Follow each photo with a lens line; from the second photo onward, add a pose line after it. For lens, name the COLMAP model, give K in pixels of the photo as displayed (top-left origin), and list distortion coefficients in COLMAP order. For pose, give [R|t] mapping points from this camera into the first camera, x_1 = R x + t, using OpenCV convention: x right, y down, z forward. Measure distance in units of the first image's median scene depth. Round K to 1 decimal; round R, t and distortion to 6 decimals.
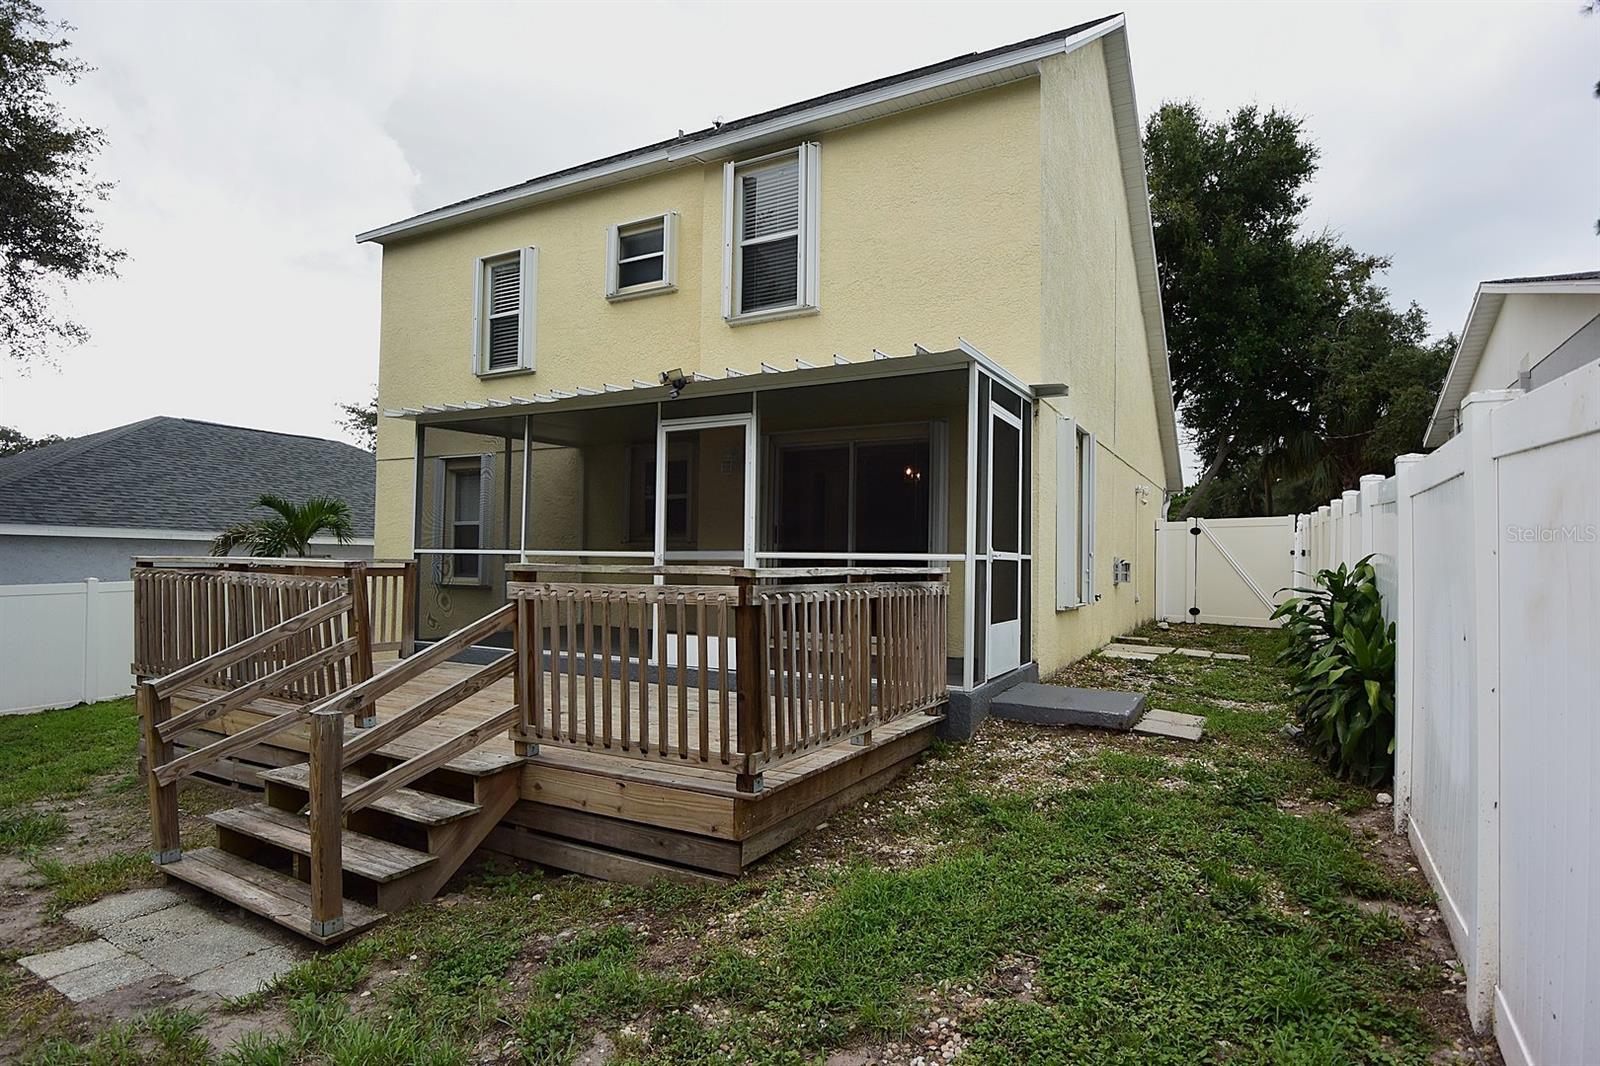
lens RADIAL K [[839.3, 0, 806.8], [0, 839.3, 534.0], [0, 0, 1]] dist [-0.020122, -0.006979]
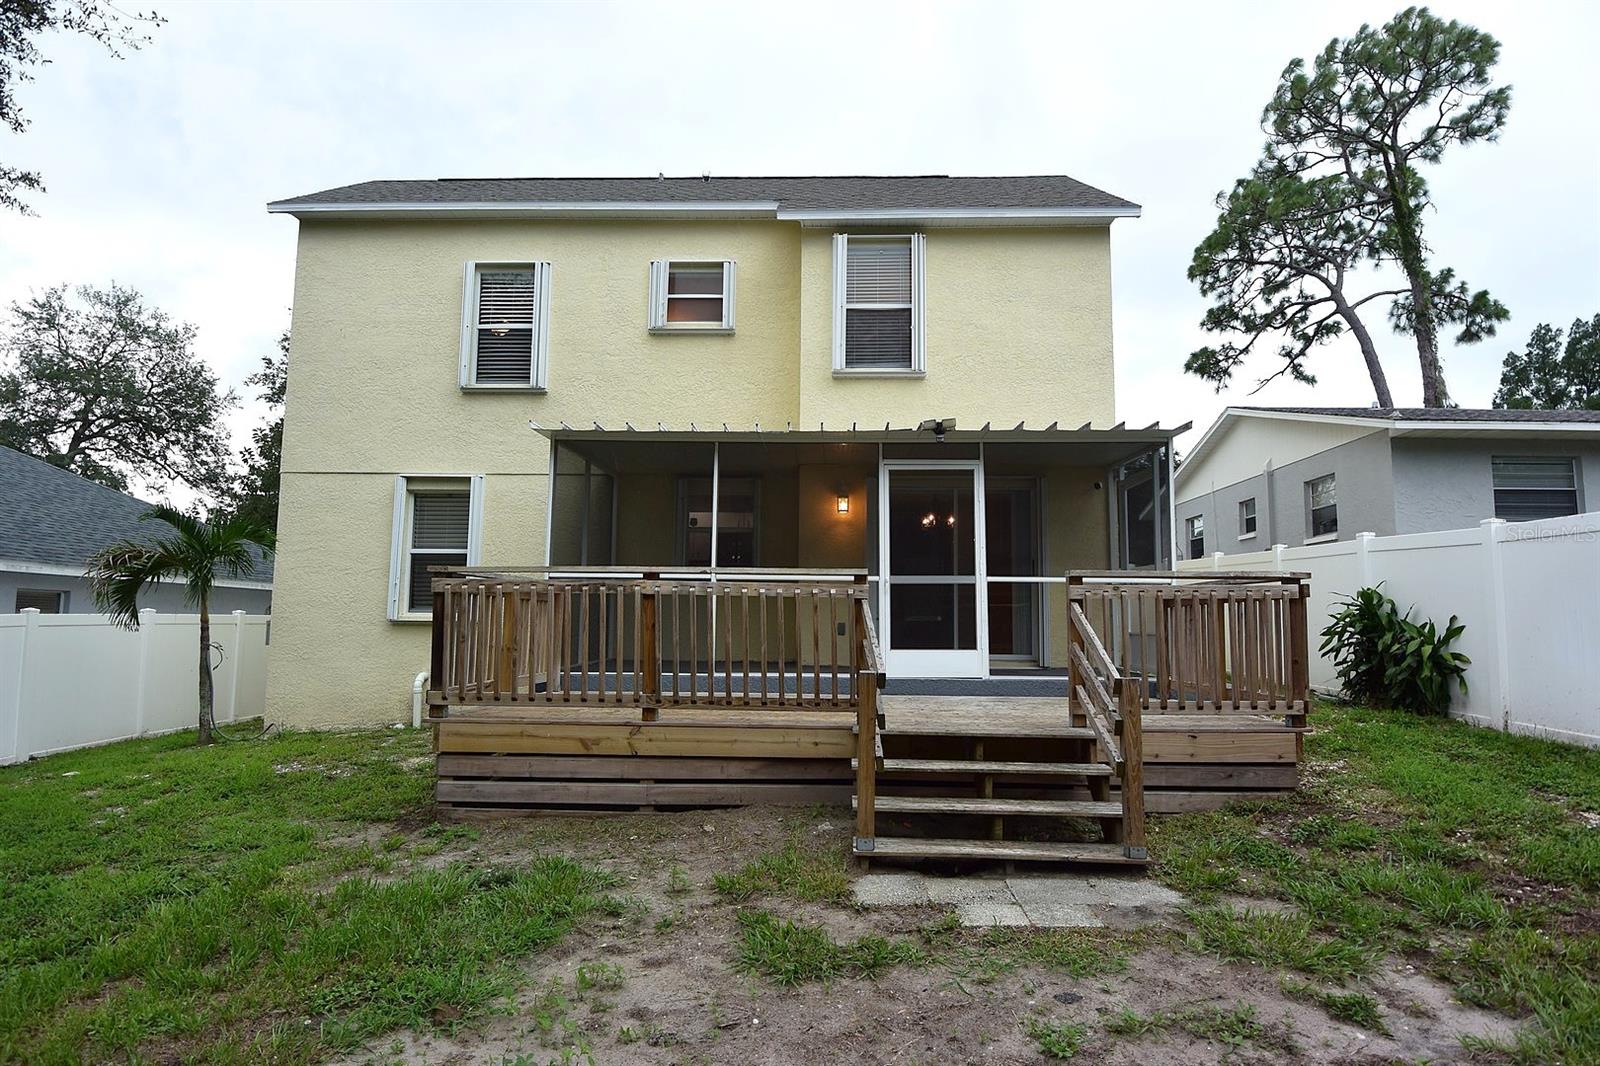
lens RADIAL K [[839.3, 0, 809.1], [0, 839.3, 538.3], [0, 0, 1]] dist [-0.020122, -0.006979]
pose [[0.893663, 0.042791, 0.446695, -0.610599], [-0.016130, 0.997863, -0.063320, 0.035739], [-0.448450, 0.049381, 0.892443, 0.035042]]
